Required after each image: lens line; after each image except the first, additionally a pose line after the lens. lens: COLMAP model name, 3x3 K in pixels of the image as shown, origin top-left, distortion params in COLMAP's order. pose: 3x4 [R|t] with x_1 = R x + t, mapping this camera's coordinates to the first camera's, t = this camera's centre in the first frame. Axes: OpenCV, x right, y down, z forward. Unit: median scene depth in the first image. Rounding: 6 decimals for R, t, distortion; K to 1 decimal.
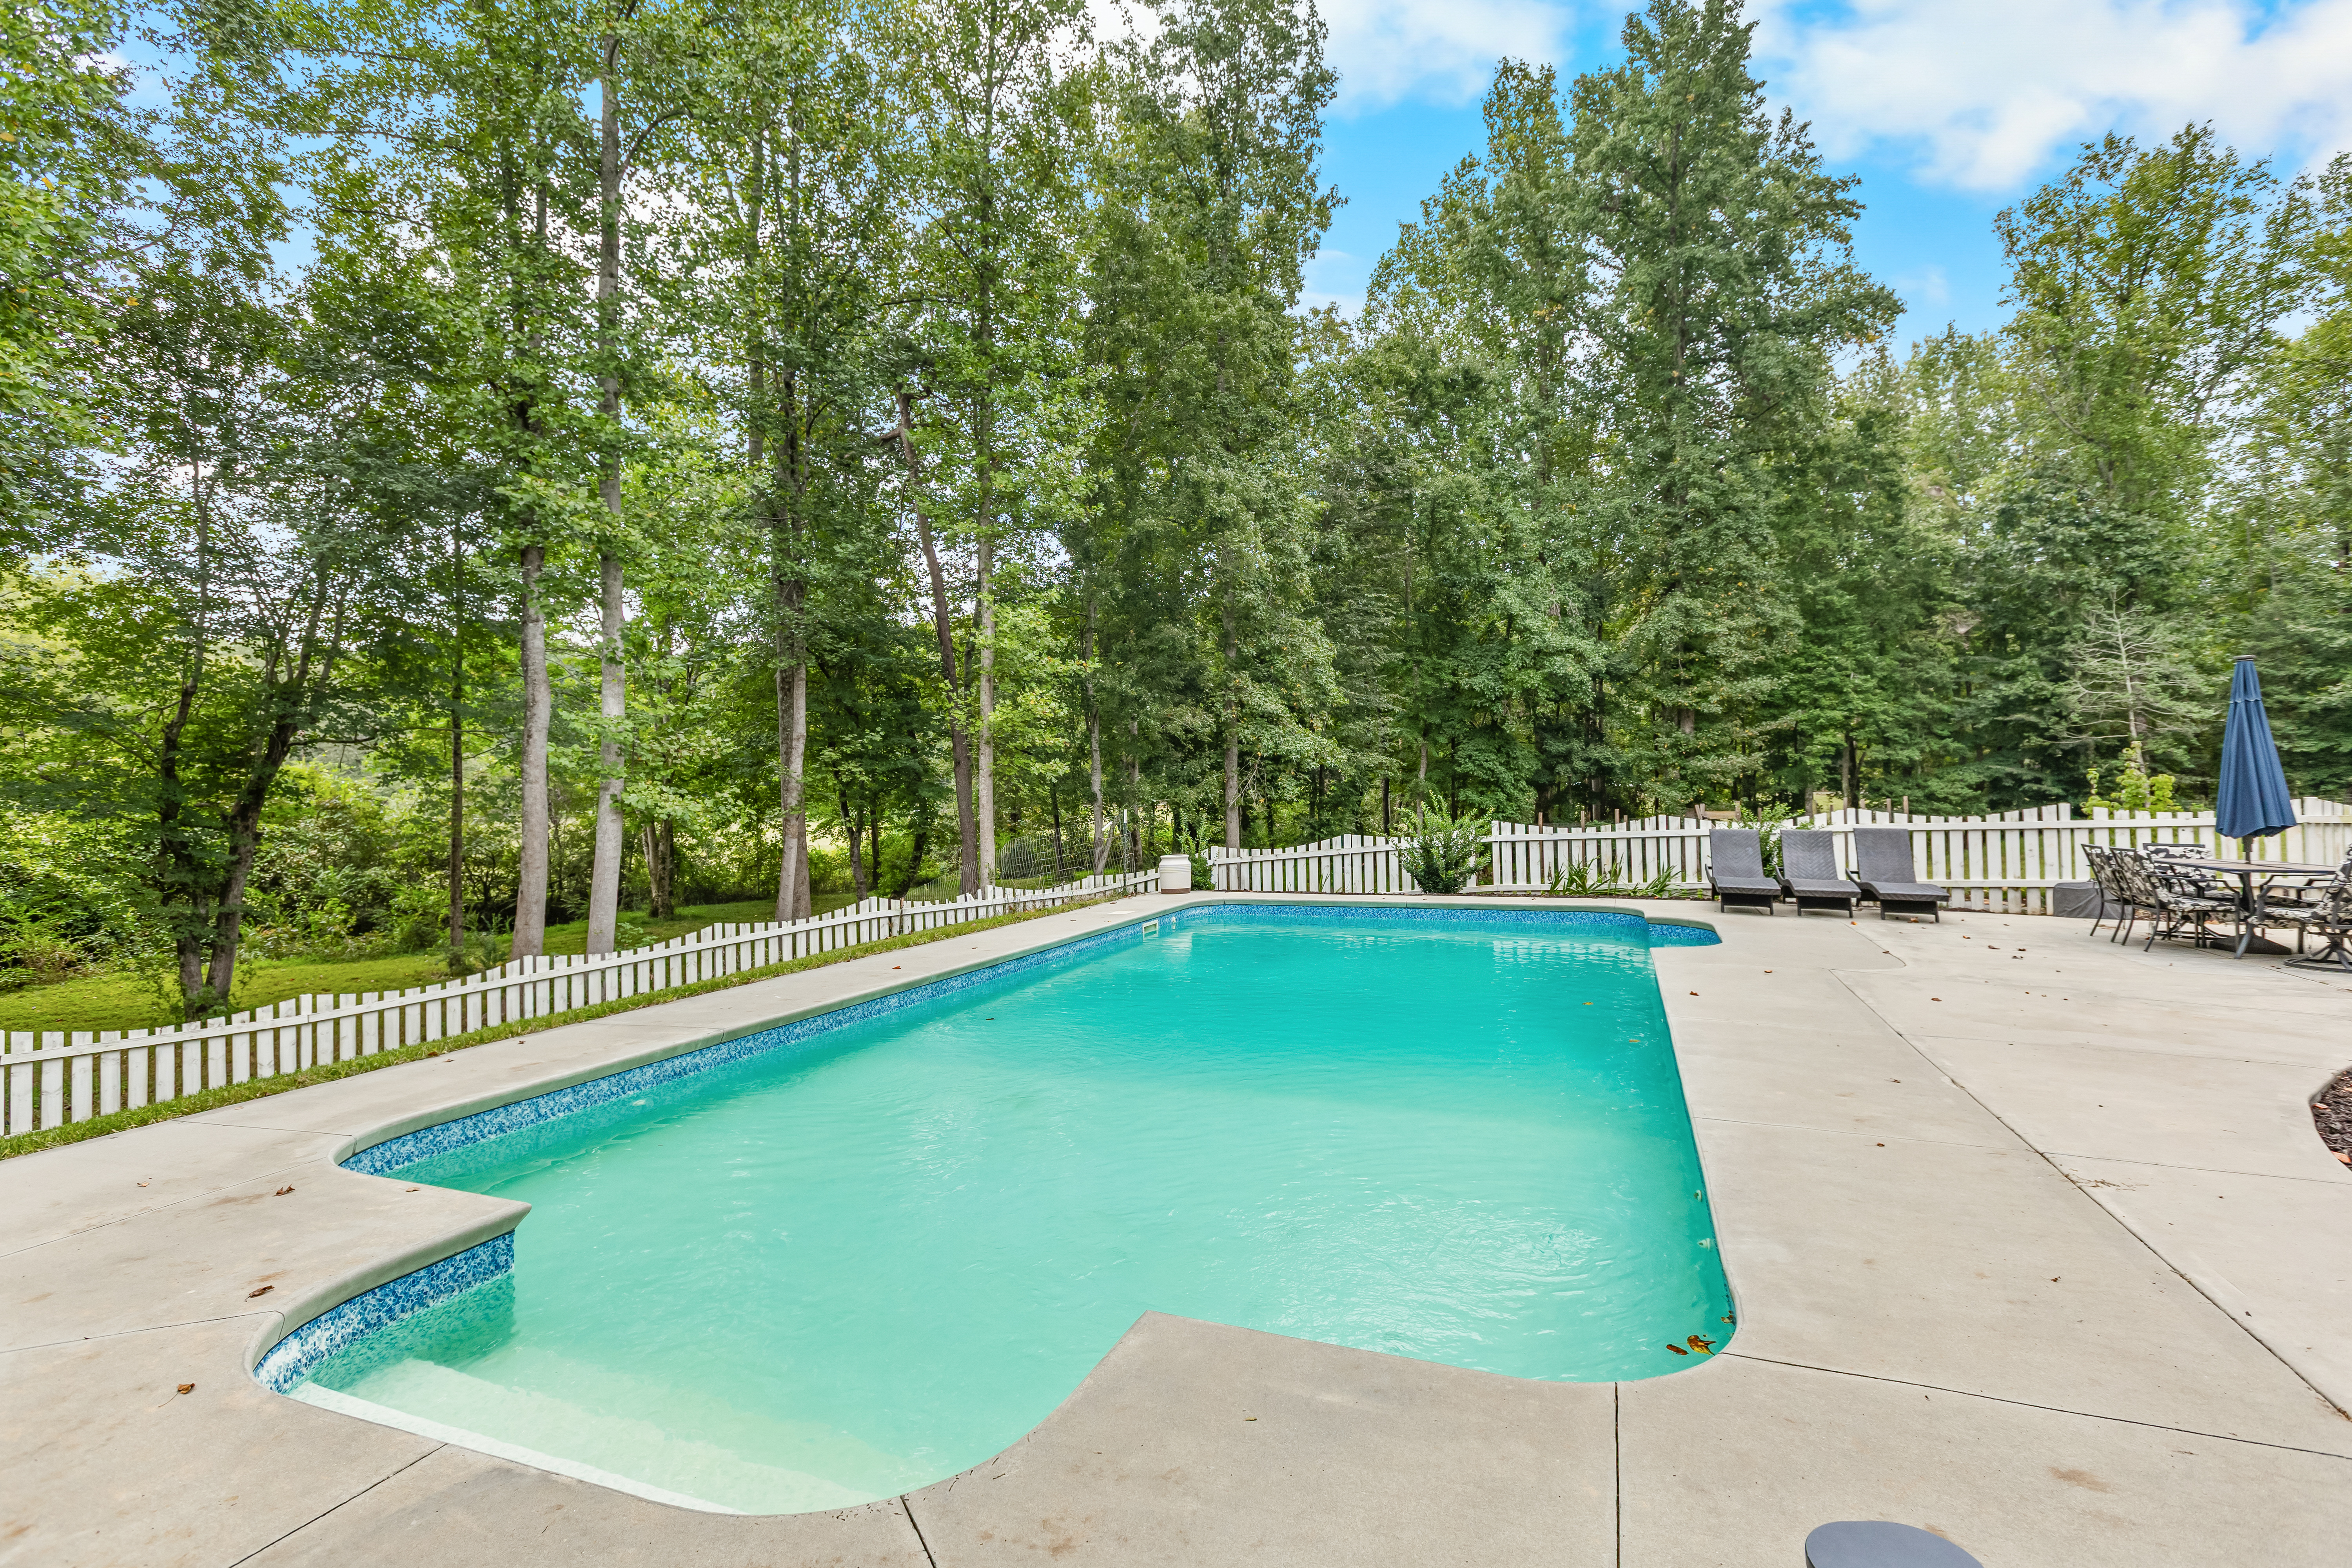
lens RADIAL K [[1094.4, 0, 1168.7], [0, 1094.4, 770.5], [0, 0, 1]] dist [0.014237, -0.000571]
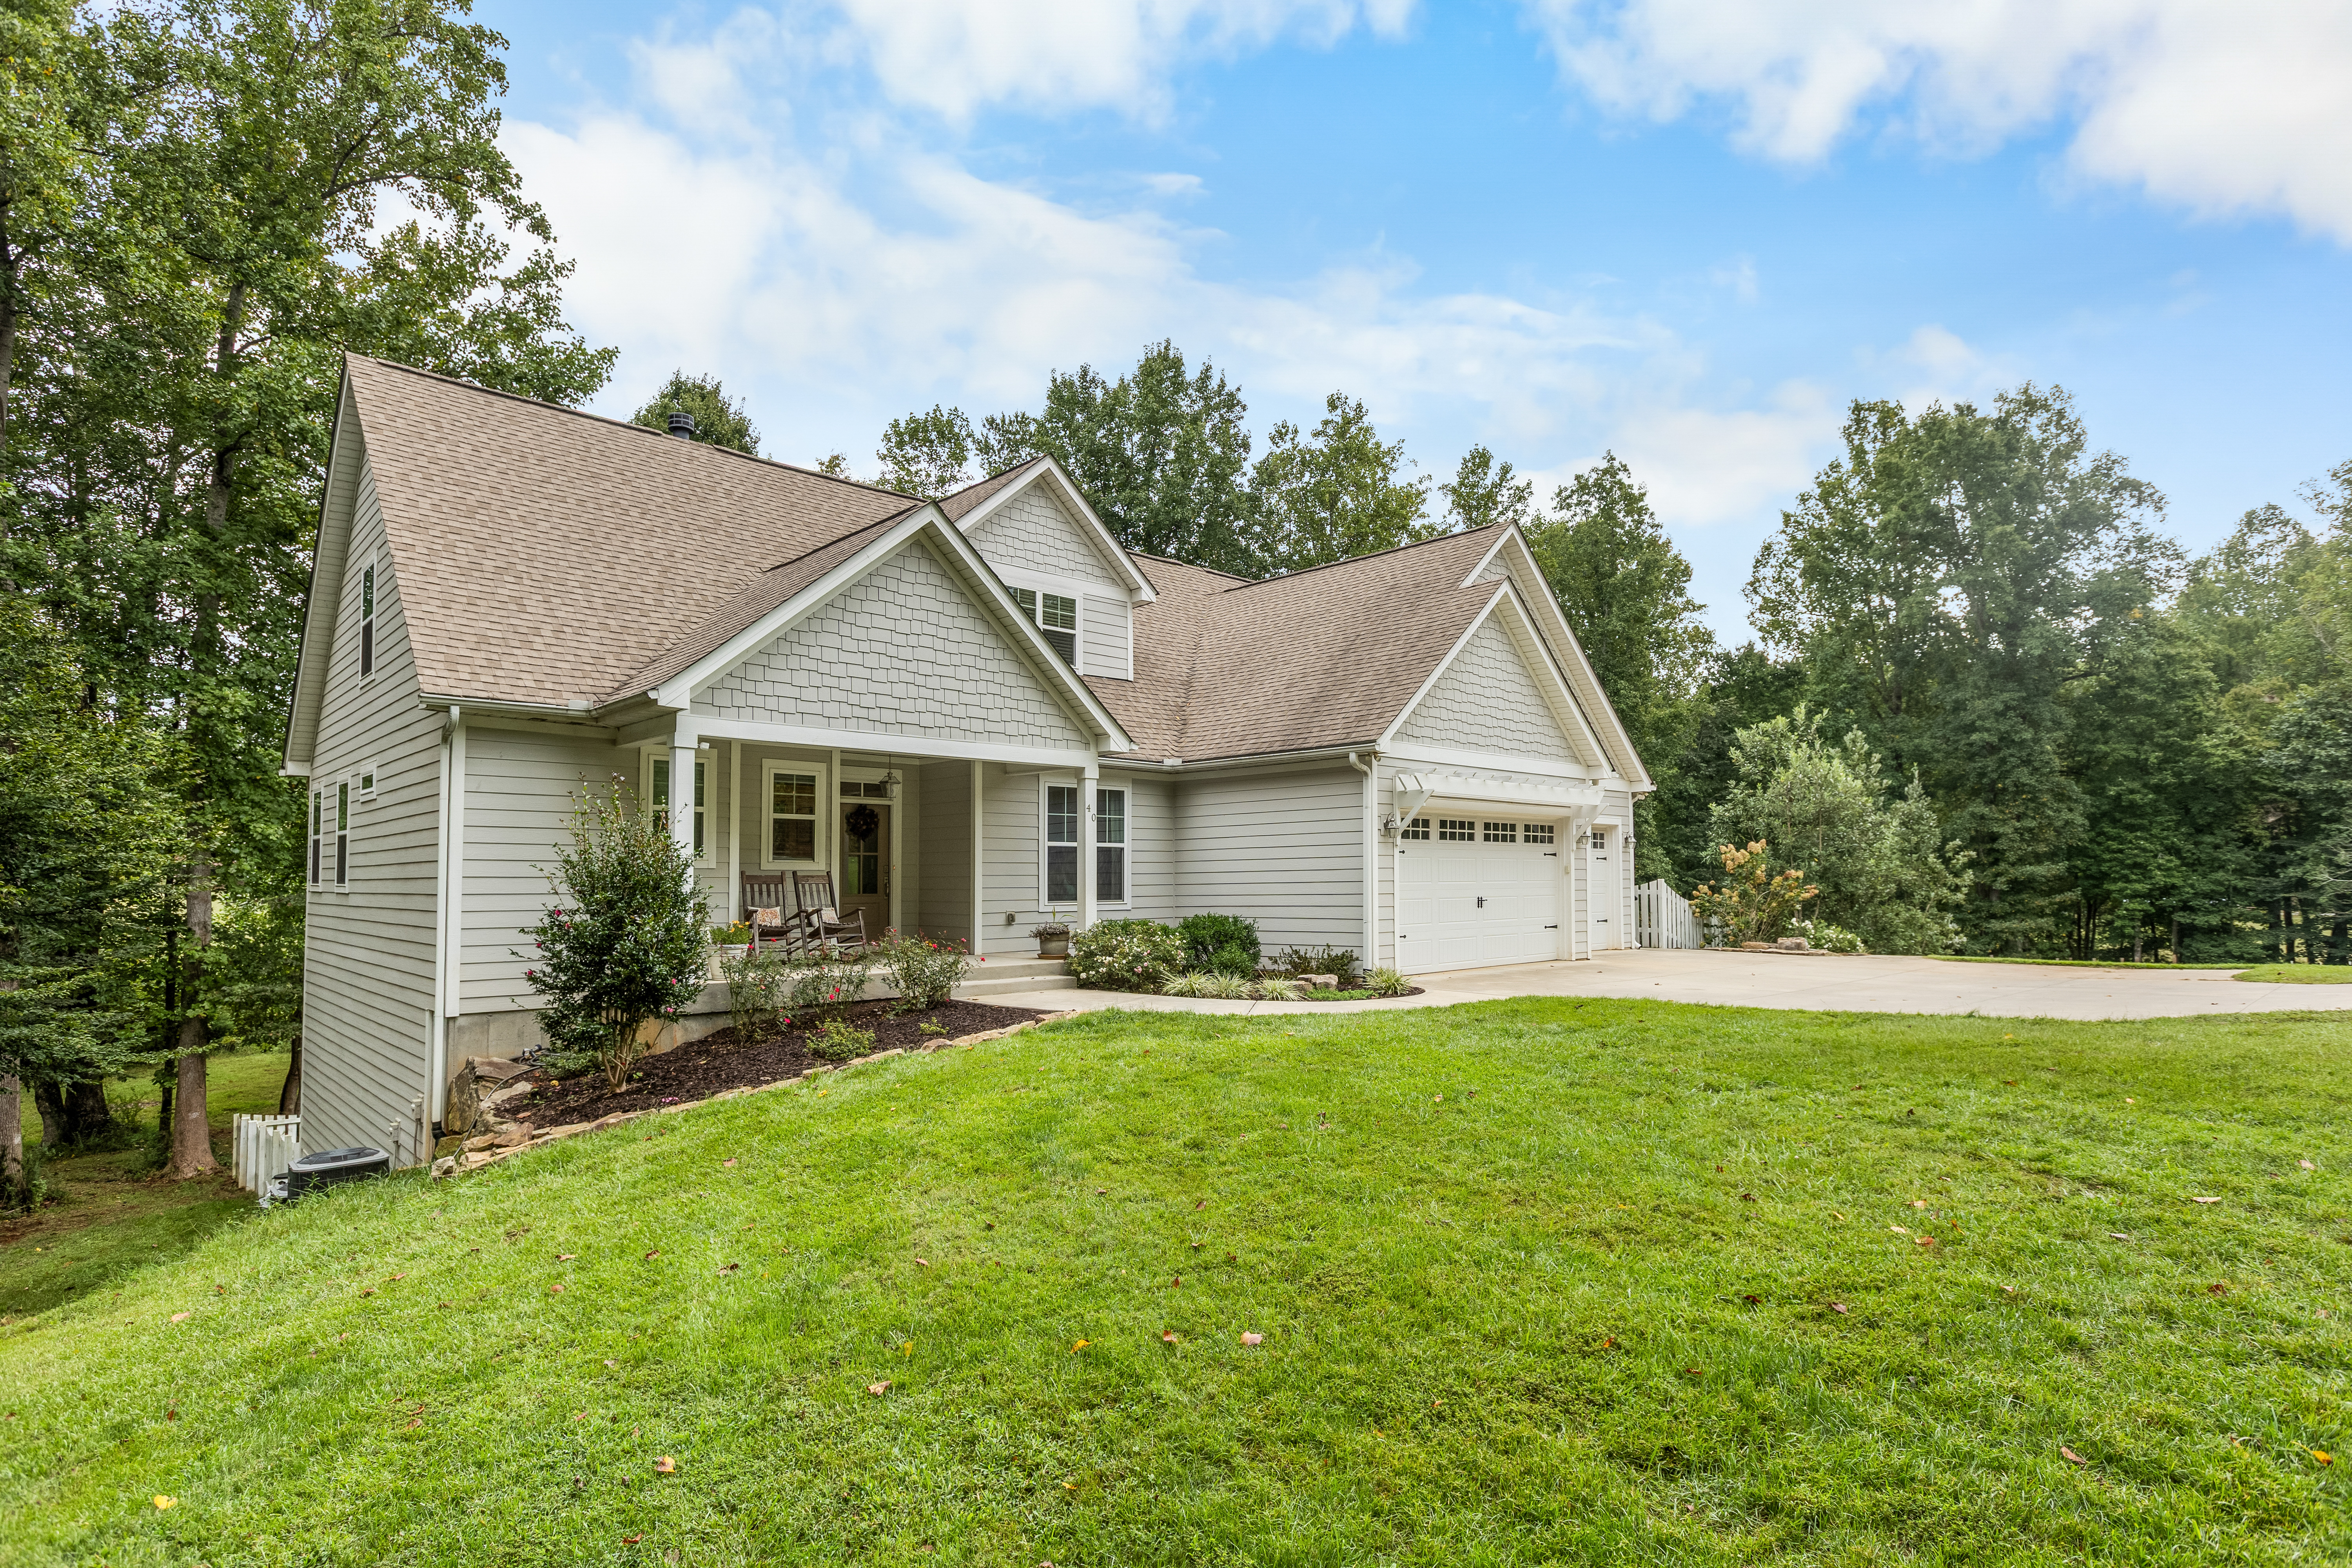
lens RADIAL K [[1186.2, 0, 1174.7], [0, 1186.2, 847.8], [0, 0, 1]] dist [-0.000574, -0.000135]
pose [[0.910617, -0.003391, -0.413237, 0.164245], [0.001145, 0.999983, -0.005683, -0.097170], [0.413249, 0.004702, 0.910606, -0.779319]]
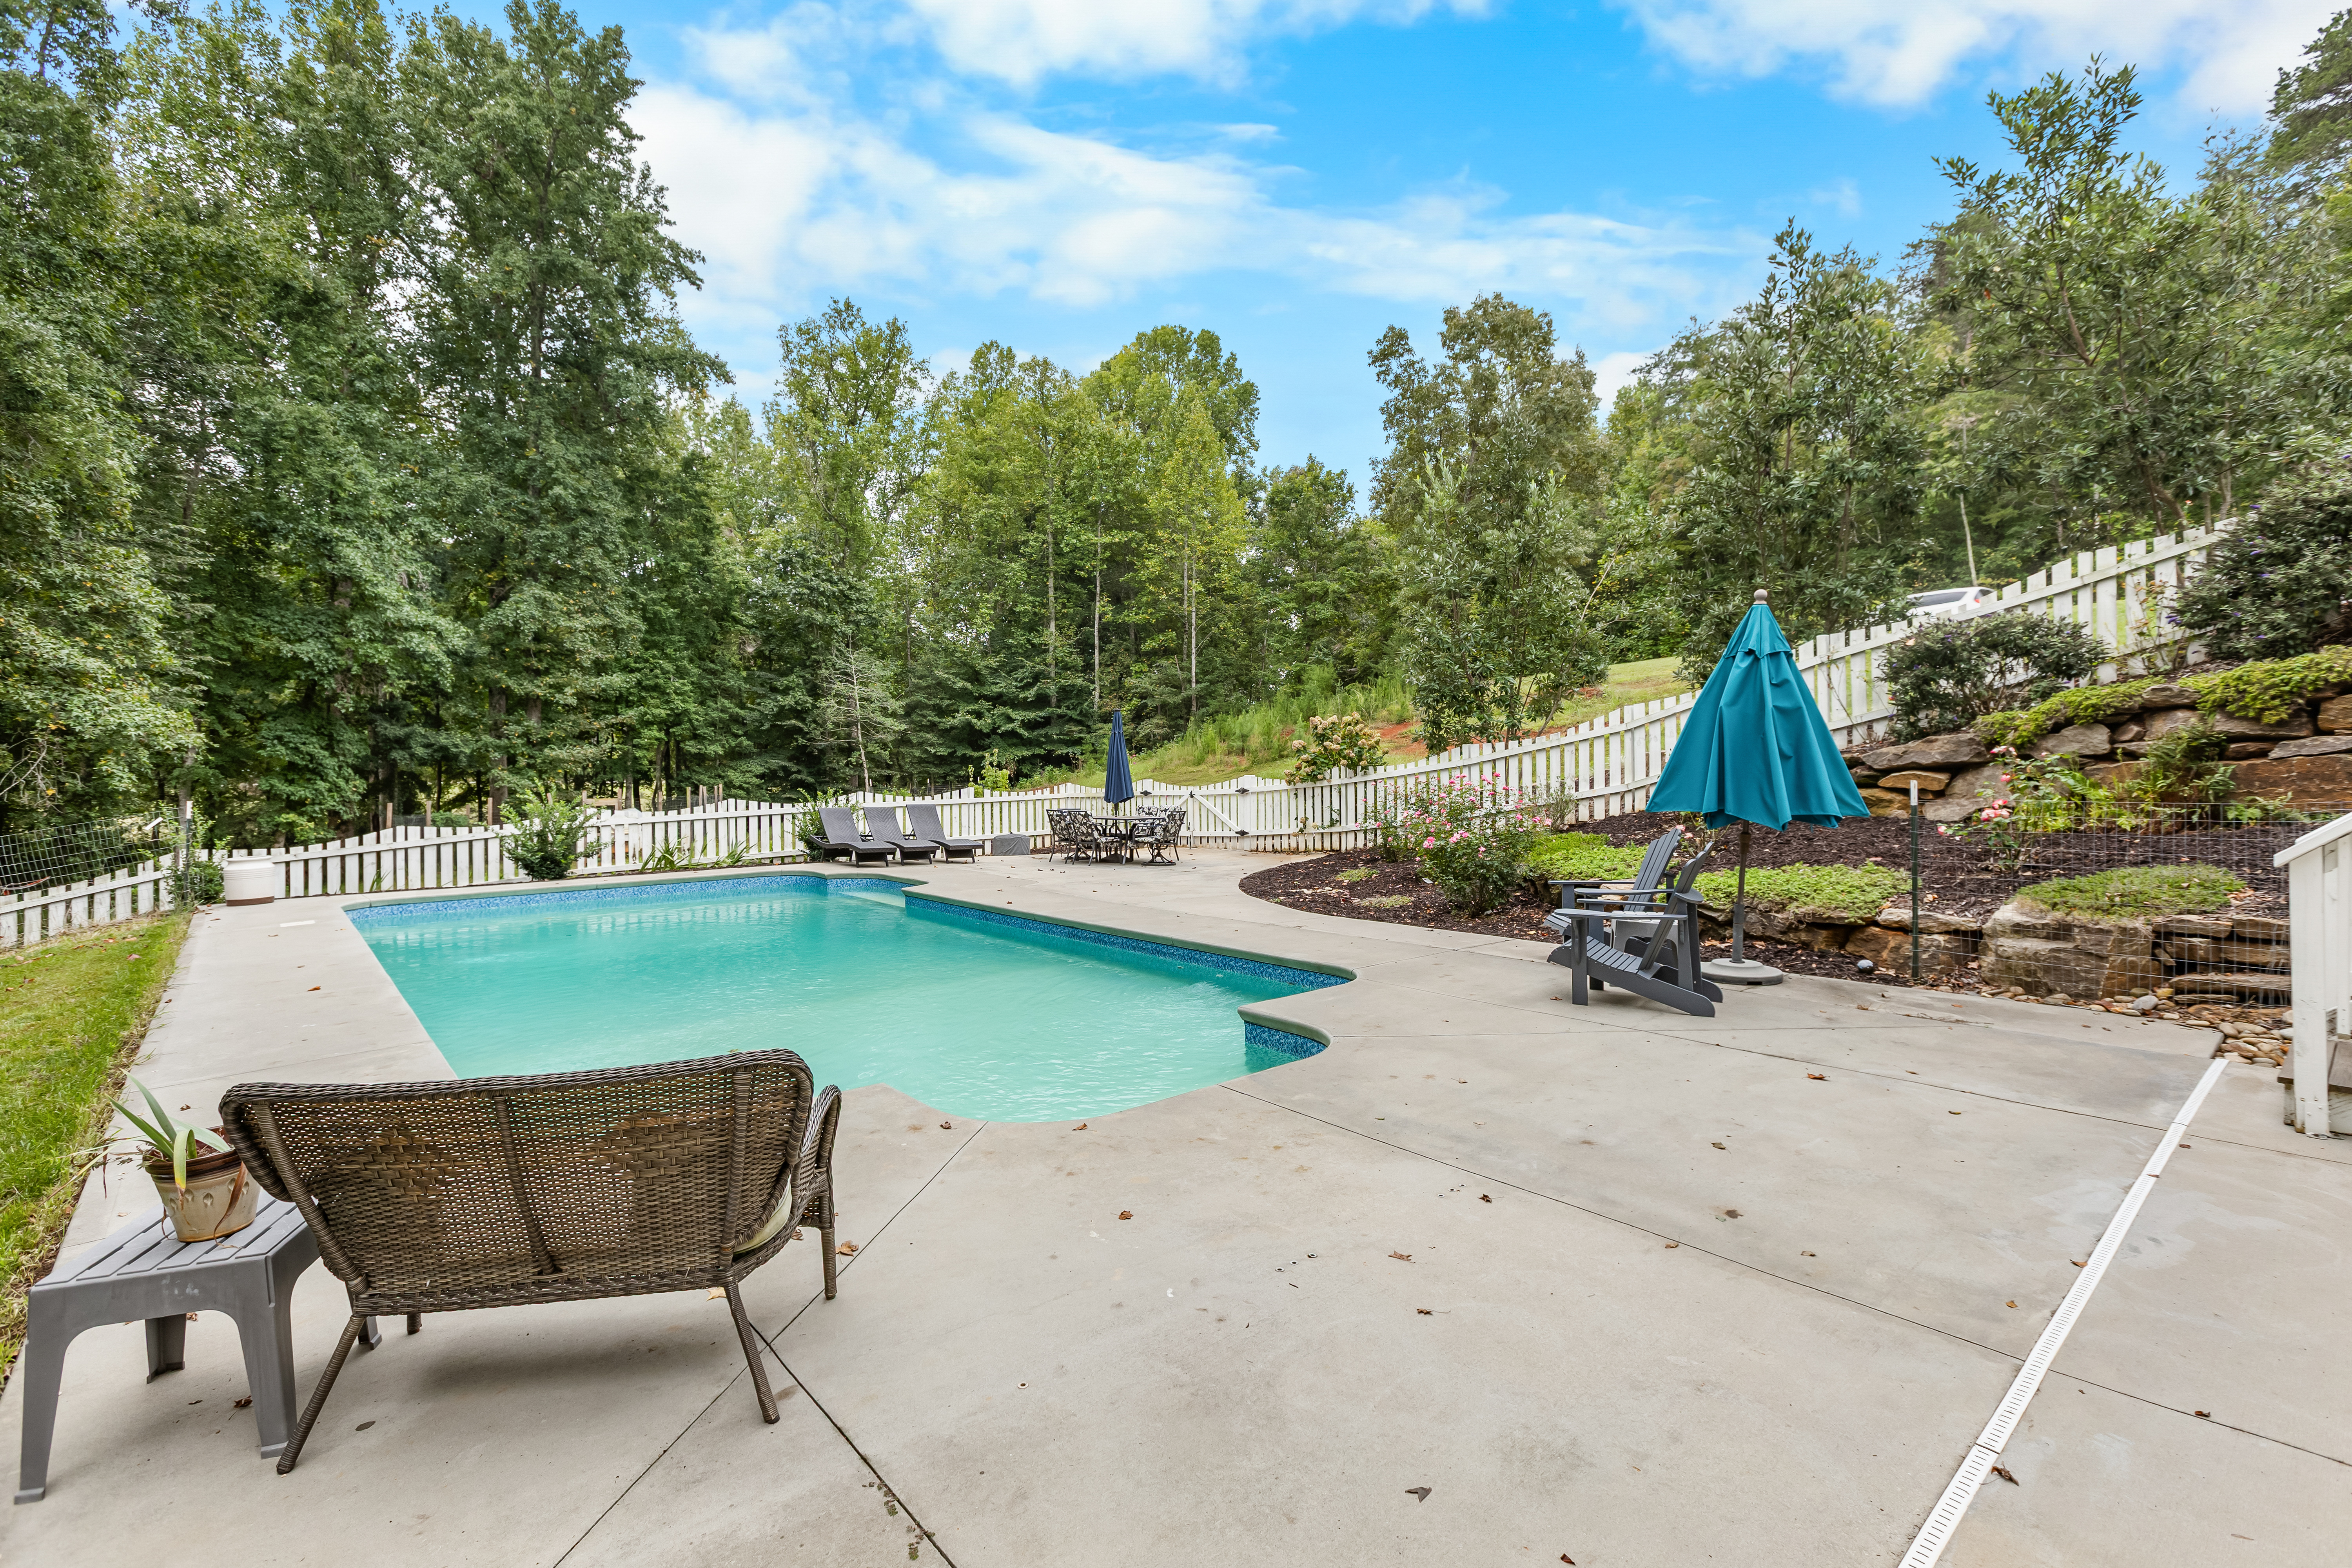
lens RADIAL K [[1094.4, 0, 1168.7], [0, 1094.4, 770.5], [0, 0, 1]] dist [0.014237, -0.000571]
pose [[0.469492, 0.009751, 0.882883, -0.154338], [-0.018055, 0.999836, -0.001442, 0.001246], [-0.882752, -0.015263, 0.469591, 0.008265]]
